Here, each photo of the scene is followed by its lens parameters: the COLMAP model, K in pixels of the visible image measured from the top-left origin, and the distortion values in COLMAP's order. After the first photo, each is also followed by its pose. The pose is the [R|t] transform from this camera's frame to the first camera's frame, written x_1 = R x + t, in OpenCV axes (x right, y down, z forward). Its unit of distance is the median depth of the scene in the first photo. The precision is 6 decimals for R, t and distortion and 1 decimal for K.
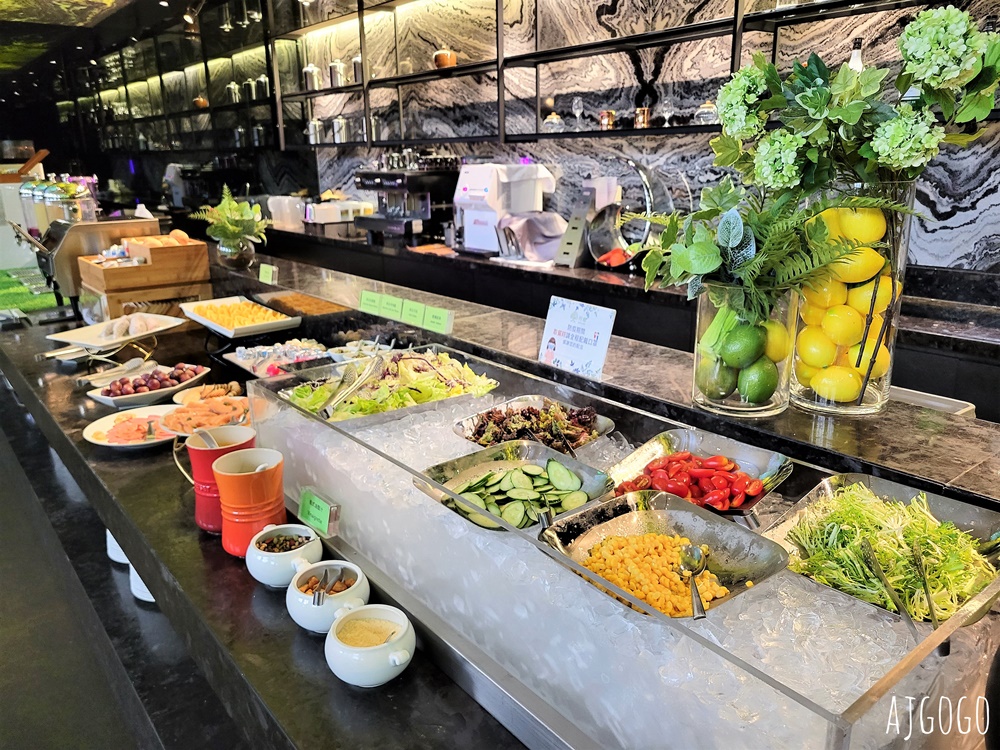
lens RADIAL K [[751.3, 0, 505.8], [0, 751.3, 367.5], [0, 0, 1]] dist [0.054340, -0.046593]
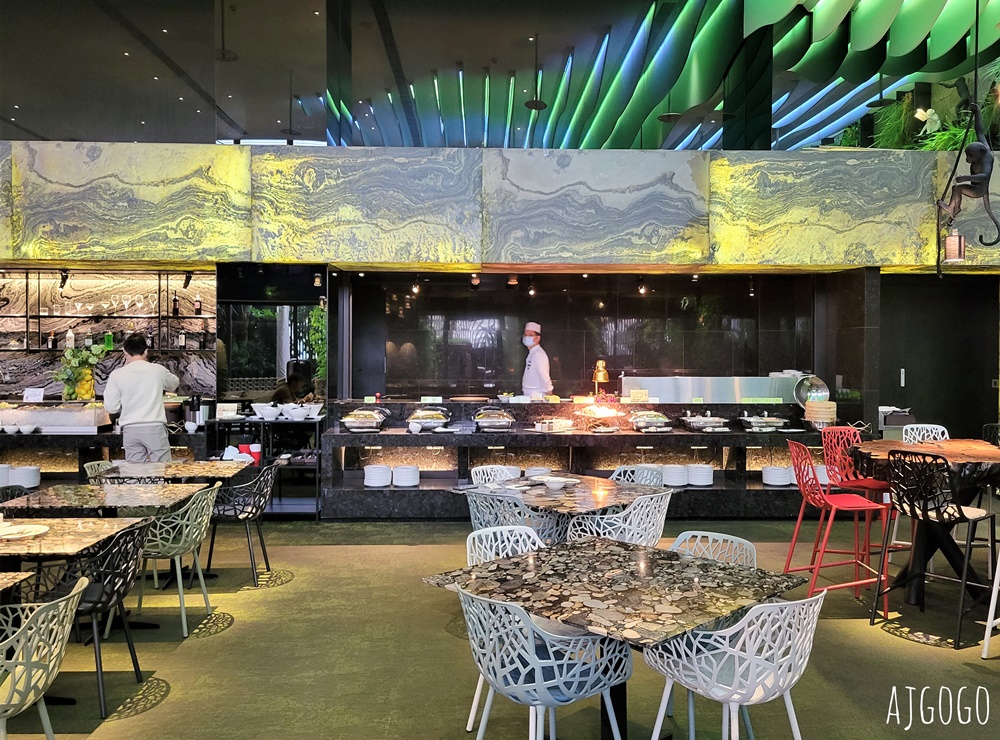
lens RADIAL K [[863.6, 0, 502.0], [0, 863.6, 364.8], [0, 0, 1]] dist [0.013757, 0.013663]
pose [[0.602402, 0.003366, 0.798185, -0.952475], [0.205006, 0.965793, -0.158794, 0.475985], [-0.771417, 0.259291, 0.581106, -1.741245]]
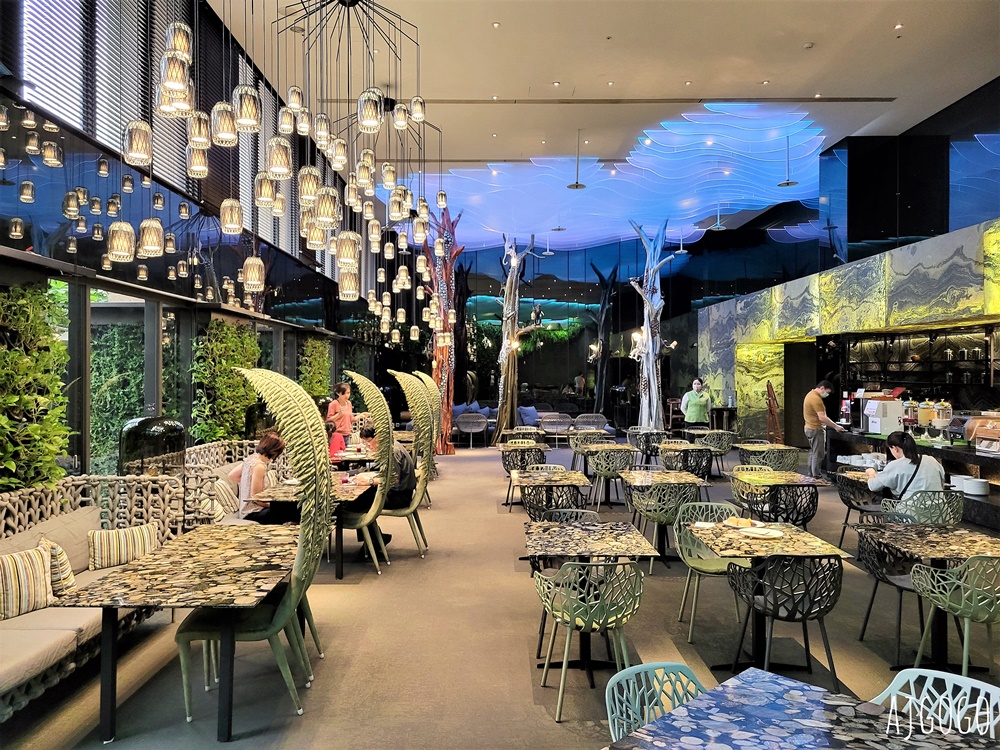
lens RADIAL K [[751.3, 0, 490.4], [0, 751.3, 369.3], [0, 0, 1]] dist [0.054340, -0.046593]
pose [[0.777842, 0.015800, -0.628261, -0.125321], [-0.186489, 0.960459, -0.206736, 0.458261], [0.600153, 0.277972, 0.750032, -1.839417]]
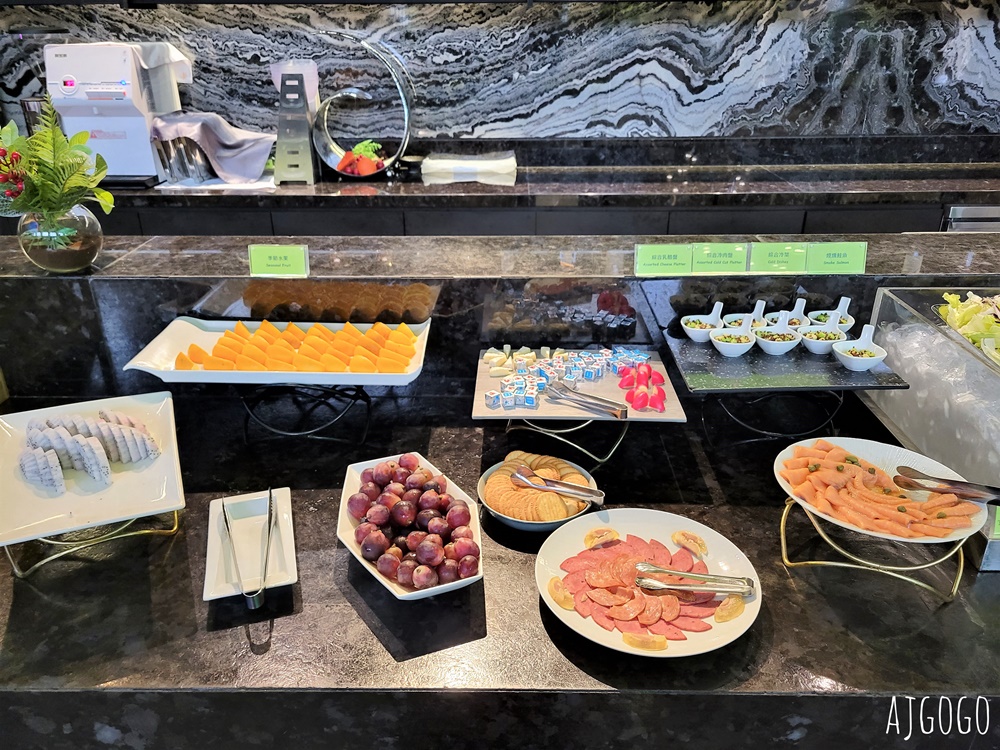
lens RADIAL K [[751.3, 0, 505.0], [0, 751.3, 375.1], [0, 0, 1]] dist [0.054340, -0.046593]
pose [[0.643992, -0.311291, 0.698836, -0.375282], [0.204783, 0.950281, 0.234583, -0.083952], [-0.737115, -0.007960, 0.675721, 0.314611]]
